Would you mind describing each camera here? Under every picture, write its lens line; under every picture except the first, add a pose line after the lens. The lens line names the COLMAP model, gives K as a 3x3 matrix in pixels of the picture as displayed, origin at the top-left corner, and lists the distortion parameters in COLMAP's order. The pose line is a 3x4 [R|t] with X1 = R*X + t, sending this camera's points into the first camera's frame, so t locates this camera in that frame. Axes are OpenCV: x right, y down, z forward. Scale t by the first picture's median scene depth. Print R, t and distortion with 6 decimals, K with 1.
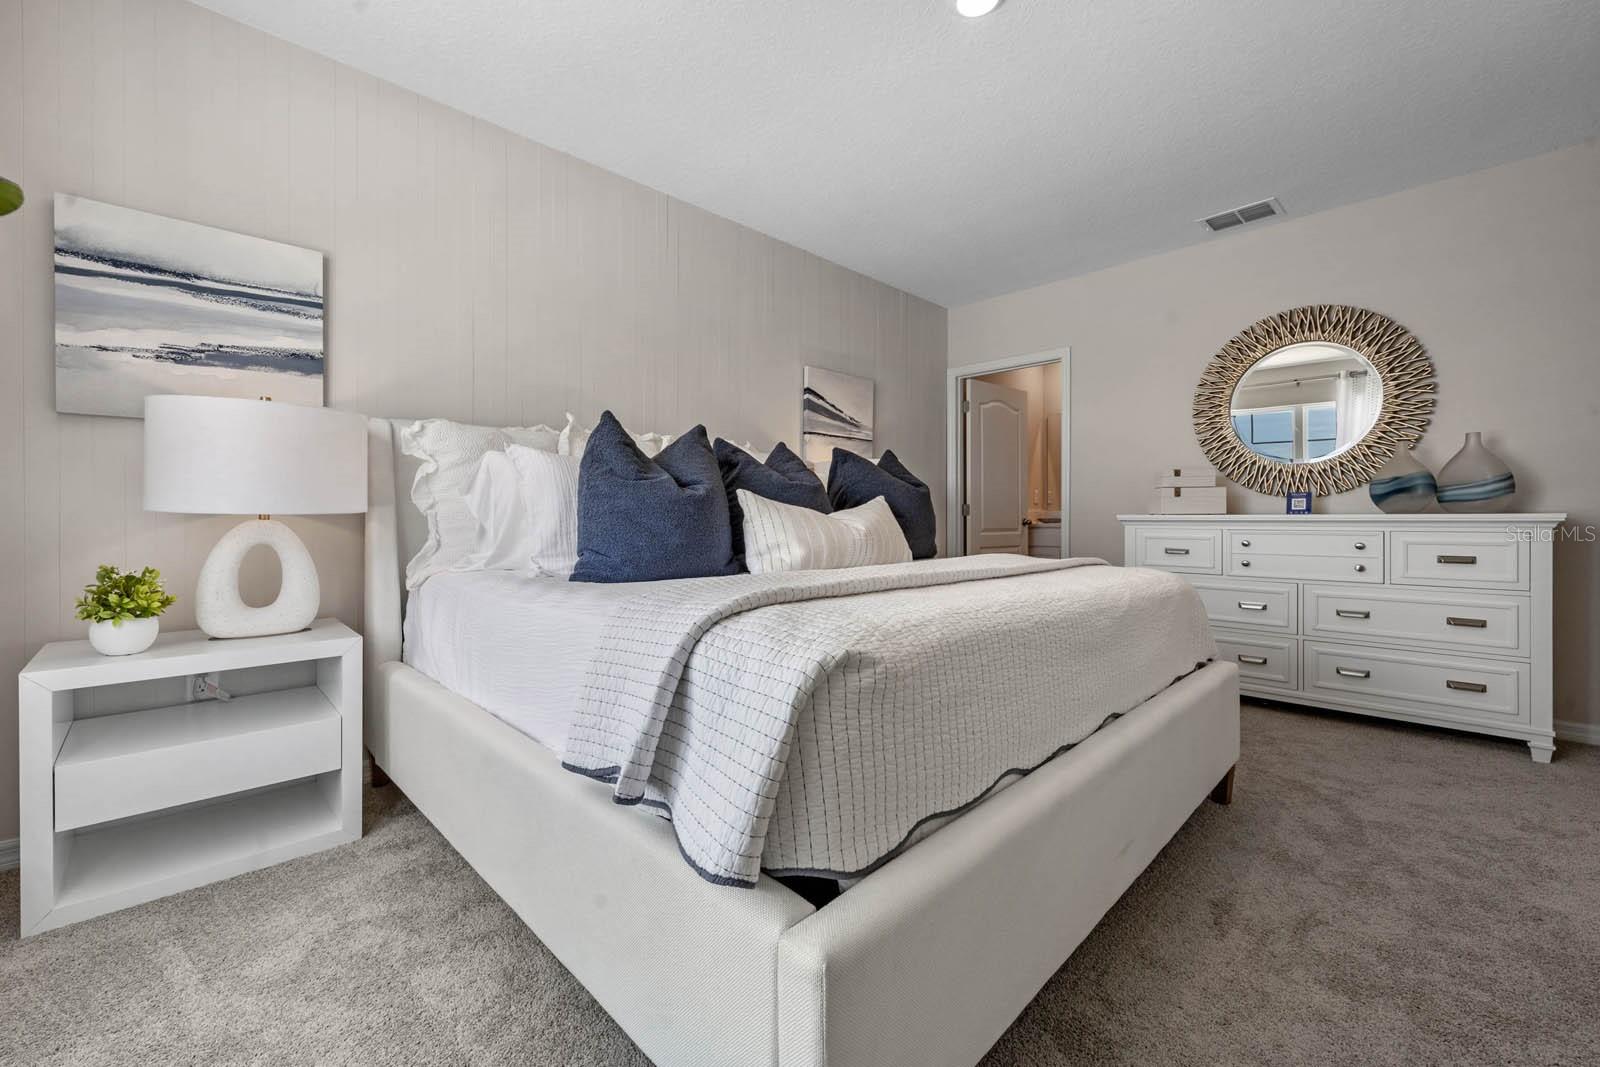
lens RADIAL K [[637.6, 0, 798.1], [0, 637.6, 533.1], [0, 0, 1]] dist [-0.003040, -0.000229]
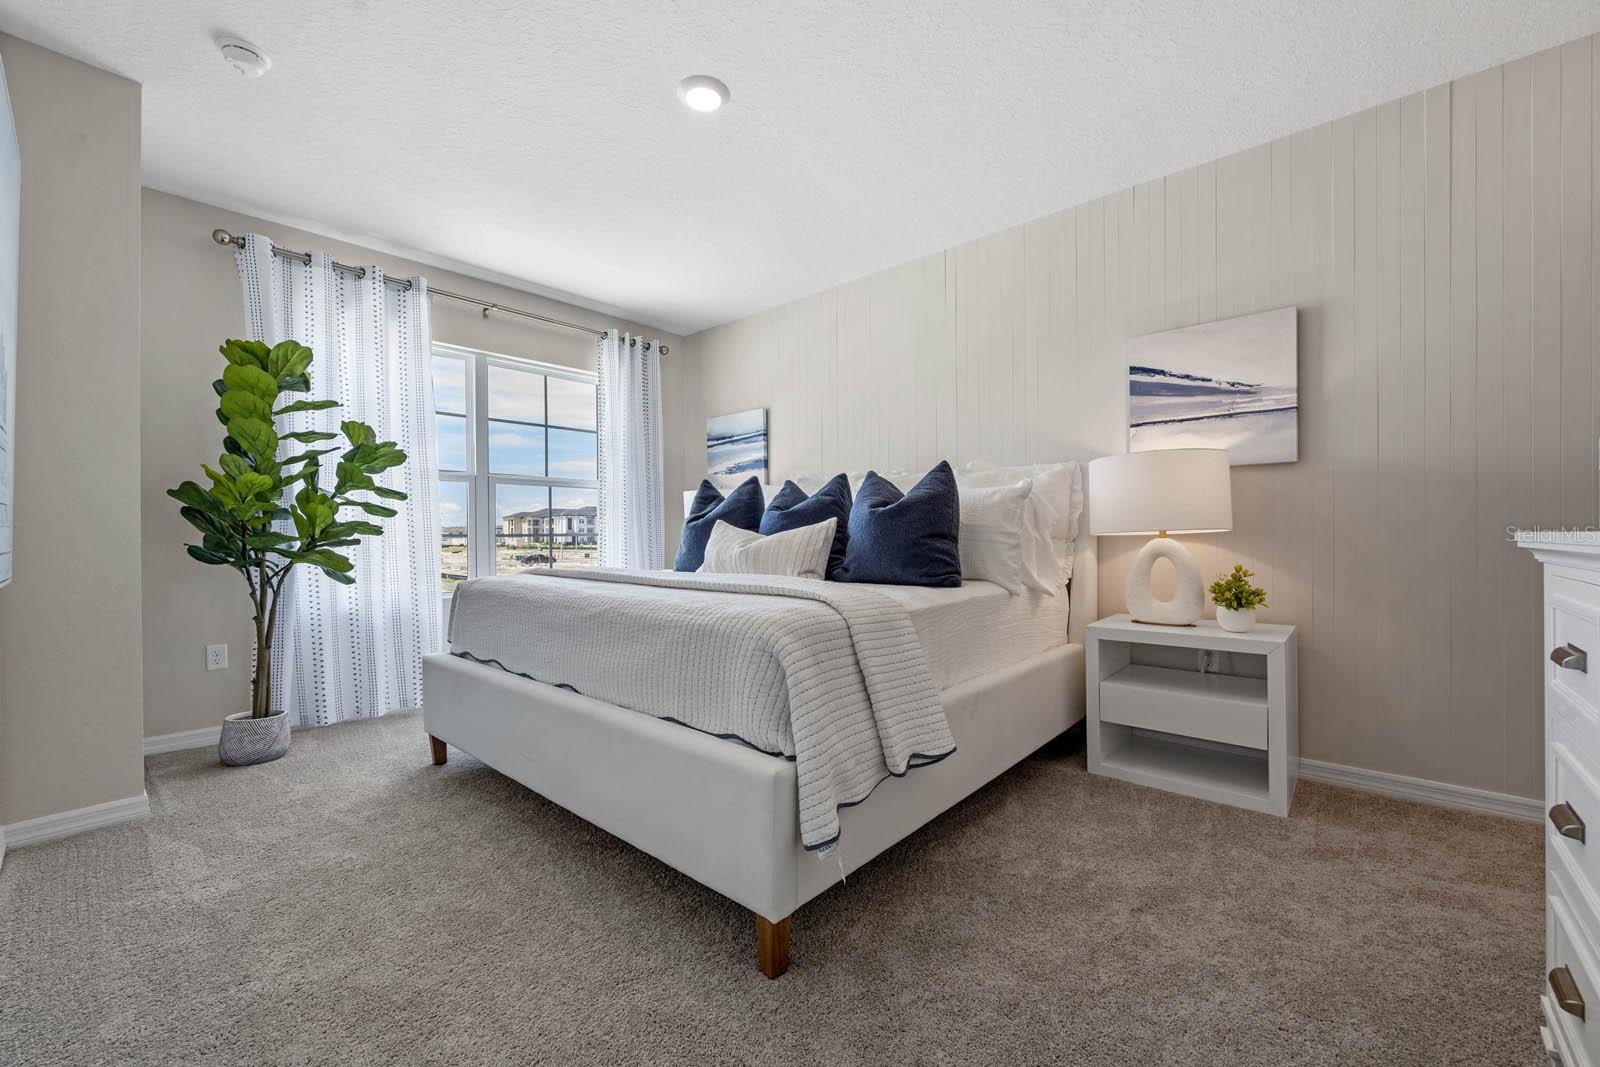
lens RADIAL K [[642.3, 0, 802.3], [0, 642.3, 536.4], [0, 0, 1]] dist [-0.000494, -0.000063]
pose [[0.078389, 0.004792, -0.996911, 0.818276], [-0.015284, 0.999877, 0.003605, -0.021722], [0.996806, 0.014954, 0.078453, 0.588471]]
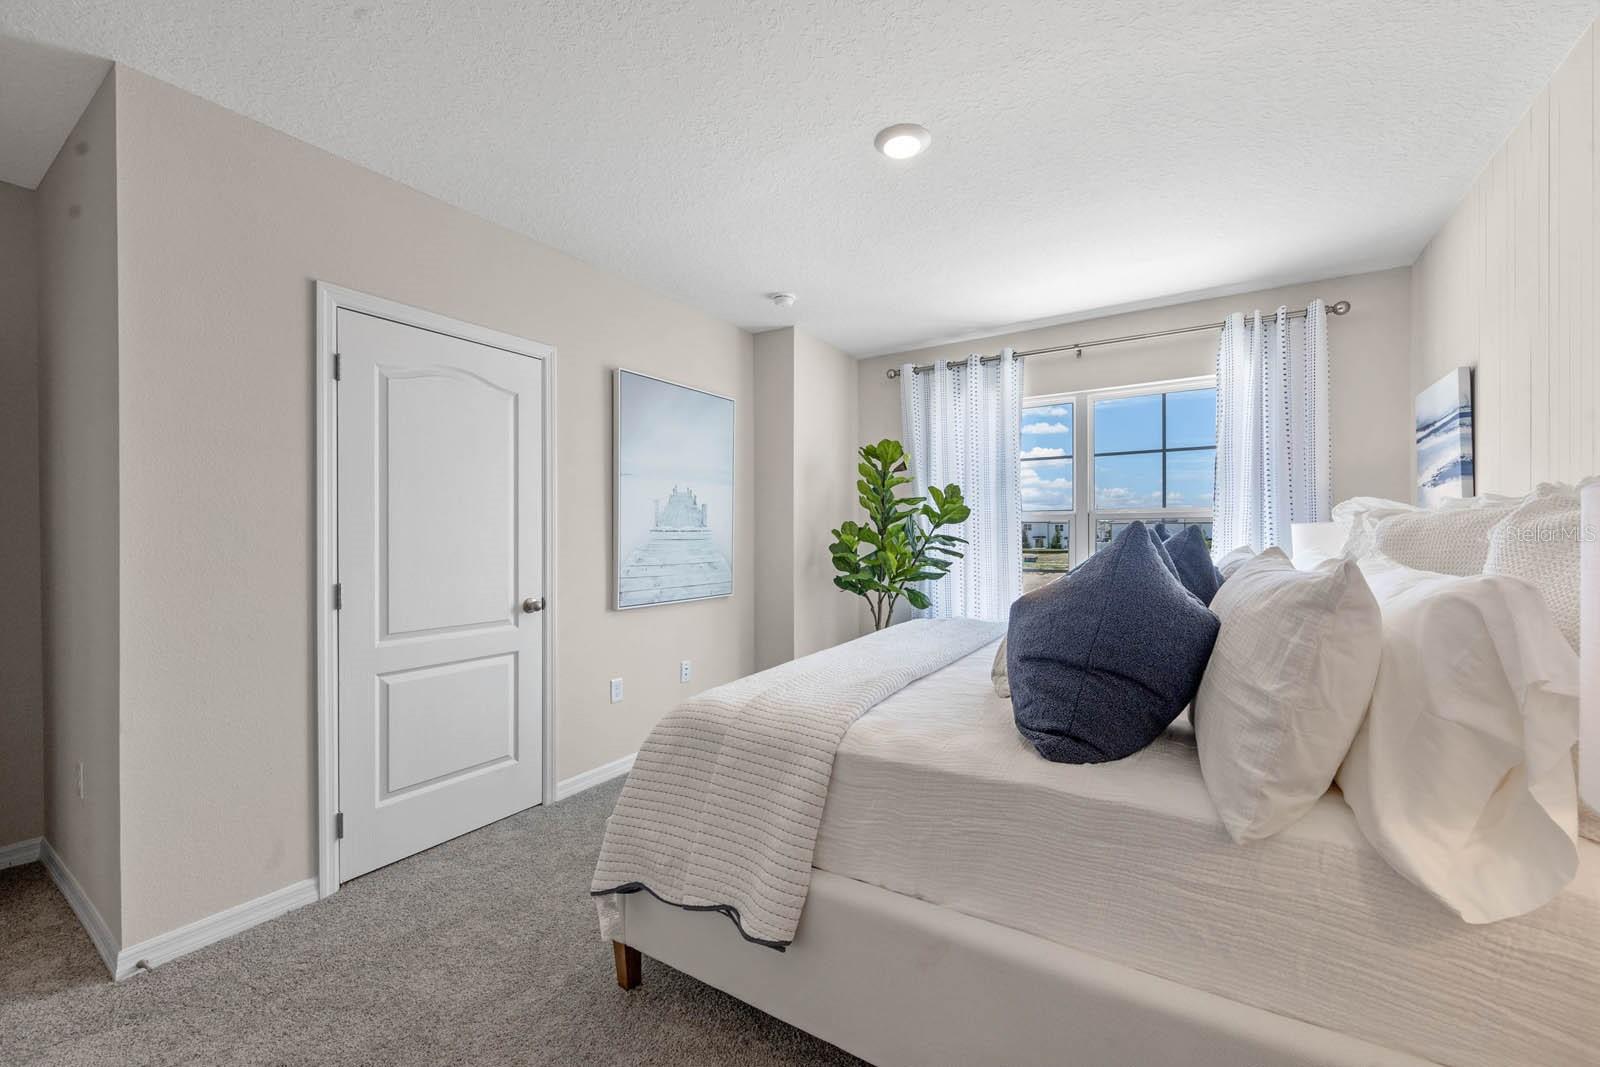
lens RADIAL K [[642.3, 0, 802.3], [0, 642.3, 536.4], [0, 0, 1]] dist [-0.000494, -0.000063]
pose [[-0.971780, 0.007704, -0.235765, 0.398223], [0.001370, 0.999634, 0.027016, -0.106962], [0.235887, 0.025931, -0.971434, 1.116270]]
